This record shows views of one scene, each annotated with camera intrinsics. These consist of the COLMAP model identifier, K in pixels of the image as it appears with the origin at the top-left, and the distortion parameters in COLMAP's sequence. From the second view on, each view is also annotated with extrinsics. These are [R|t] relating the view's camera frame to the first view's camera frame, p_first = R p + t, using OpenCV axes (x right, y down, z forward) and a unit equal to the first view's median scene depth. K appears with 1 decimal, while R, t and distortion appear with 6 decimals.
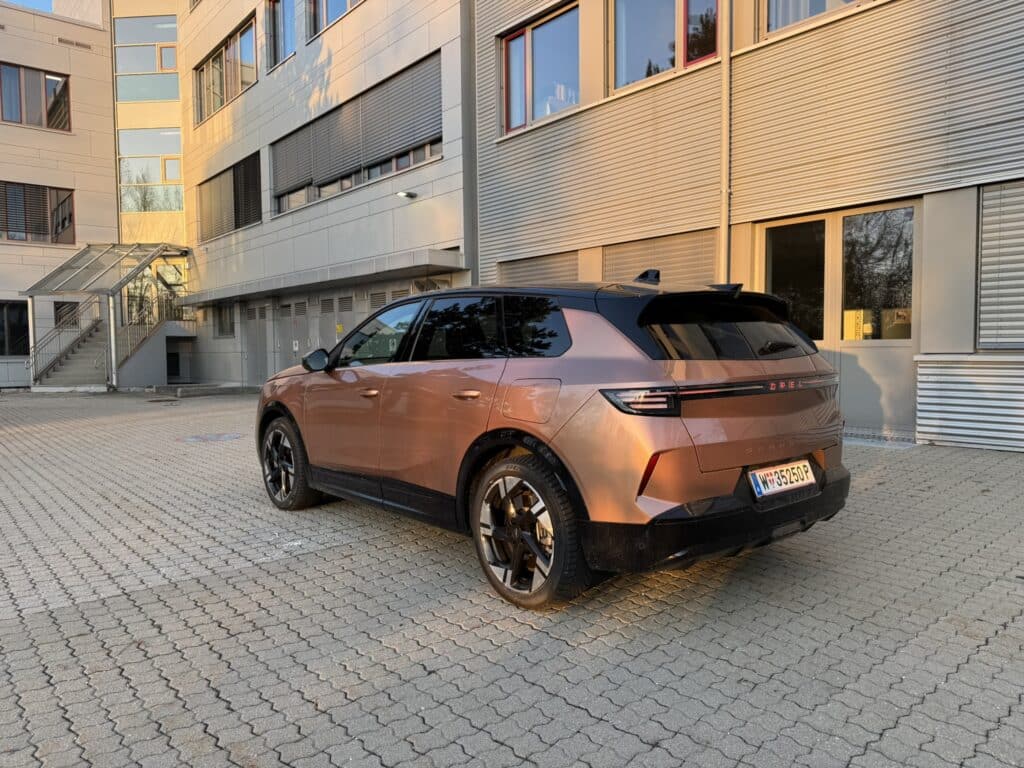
lens RADIAL K [[719.8, 0, 512.0], [0, 719.8, 384.0], [0, 0, 1]] dist [0.008916, -0.002467]
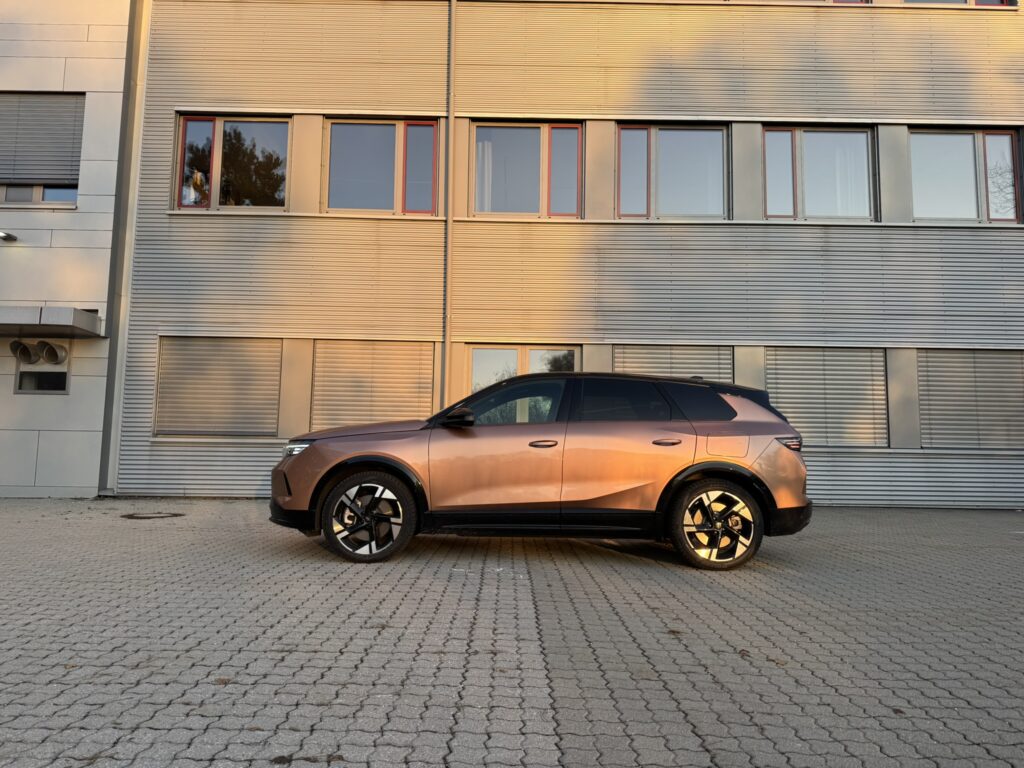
lens RADIAL K [[682.4, 0, 512.0], [0, 682.4, 384.0], [0, 0, 1]] dist [0.062986, -0.074953]
pose [[0.643736, 0.100984, 0.758556, -0.977769], [0.011851, 0.989820, -0.141829, 0.064914], [-0.765156, 0.100290, 0.635986, 0.201451]]
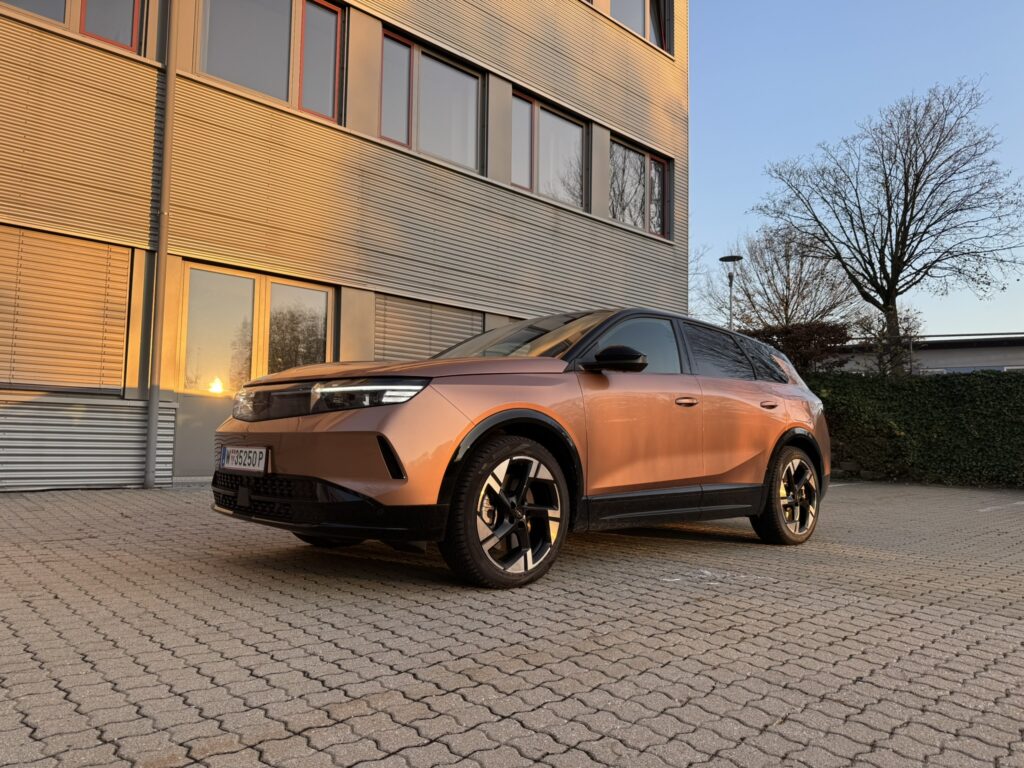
lens RADIAL K [[719.8, 0, 512.0], [0, 719.8, 384.0], [0, 0, 1]] dist [0.008916, -0.002467]
pose [[-0.041906, 0.099326, 0.994172, -0.972242], [0.028971, 0.994749, -0.098162, 0.063746], [-0.998701, 0.024689, -0.044563, 1.056156]]
